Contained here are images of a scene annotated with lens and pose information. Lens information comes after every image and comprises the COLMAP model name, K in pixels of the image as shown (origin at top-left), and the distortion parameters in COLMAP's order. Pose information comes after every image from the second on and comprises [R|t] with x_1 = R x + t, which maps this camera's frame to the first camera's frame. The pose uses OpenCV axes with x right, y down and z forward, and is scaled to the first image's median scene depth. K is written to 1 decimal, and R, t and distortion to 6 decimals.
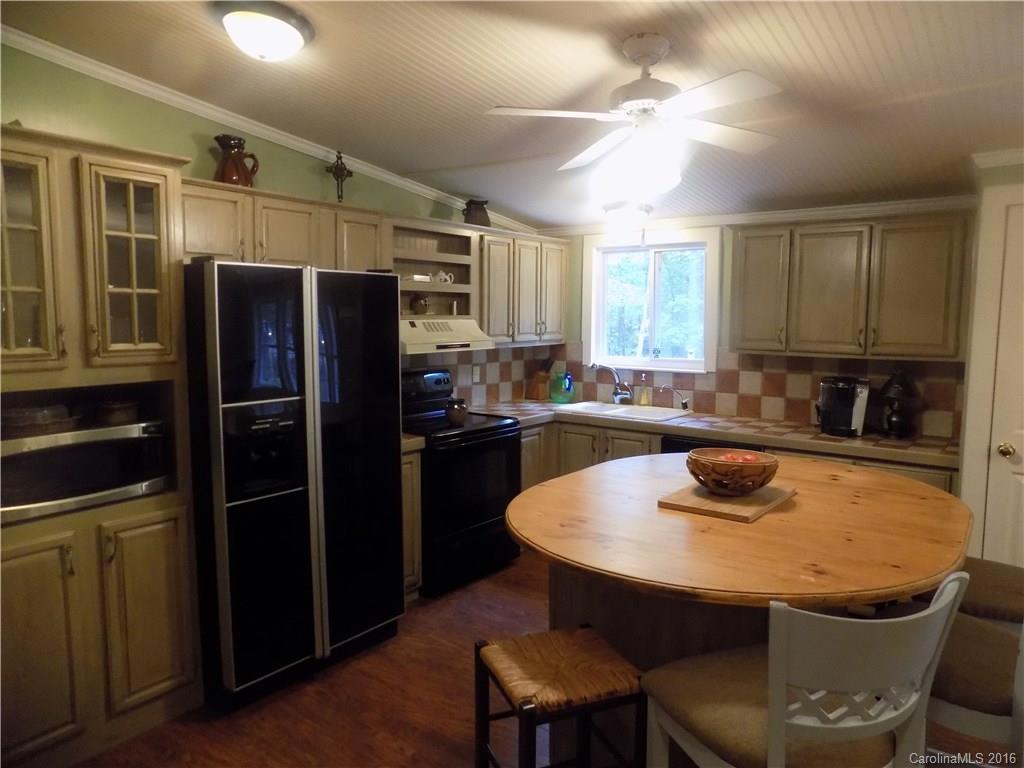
lens RADIAL K [[706.8, 0, 515.4], [0, 706.8, 378.8], [0, 0, 1]] dist [-0.085774, 0.108754]
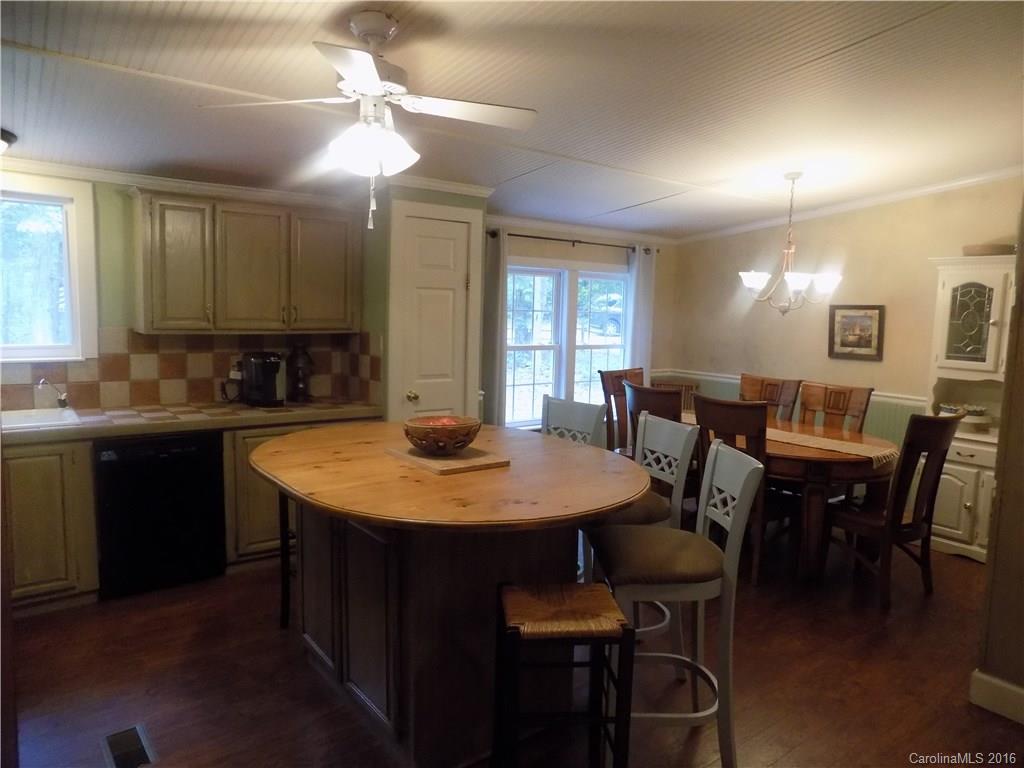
lens RADIAL K [[712.8, 0, 512.0], [0, 712.8, 384.0], [0, 0, 1]] dist [0.001075, 0.037649]
pose [[0.284056, -0.109559, 0.952528, -0.416621], [0.064109, 0.993397, 0.095142, -0.030009], [-0.956662, 0.034040, 0.289204, 0.292934]]
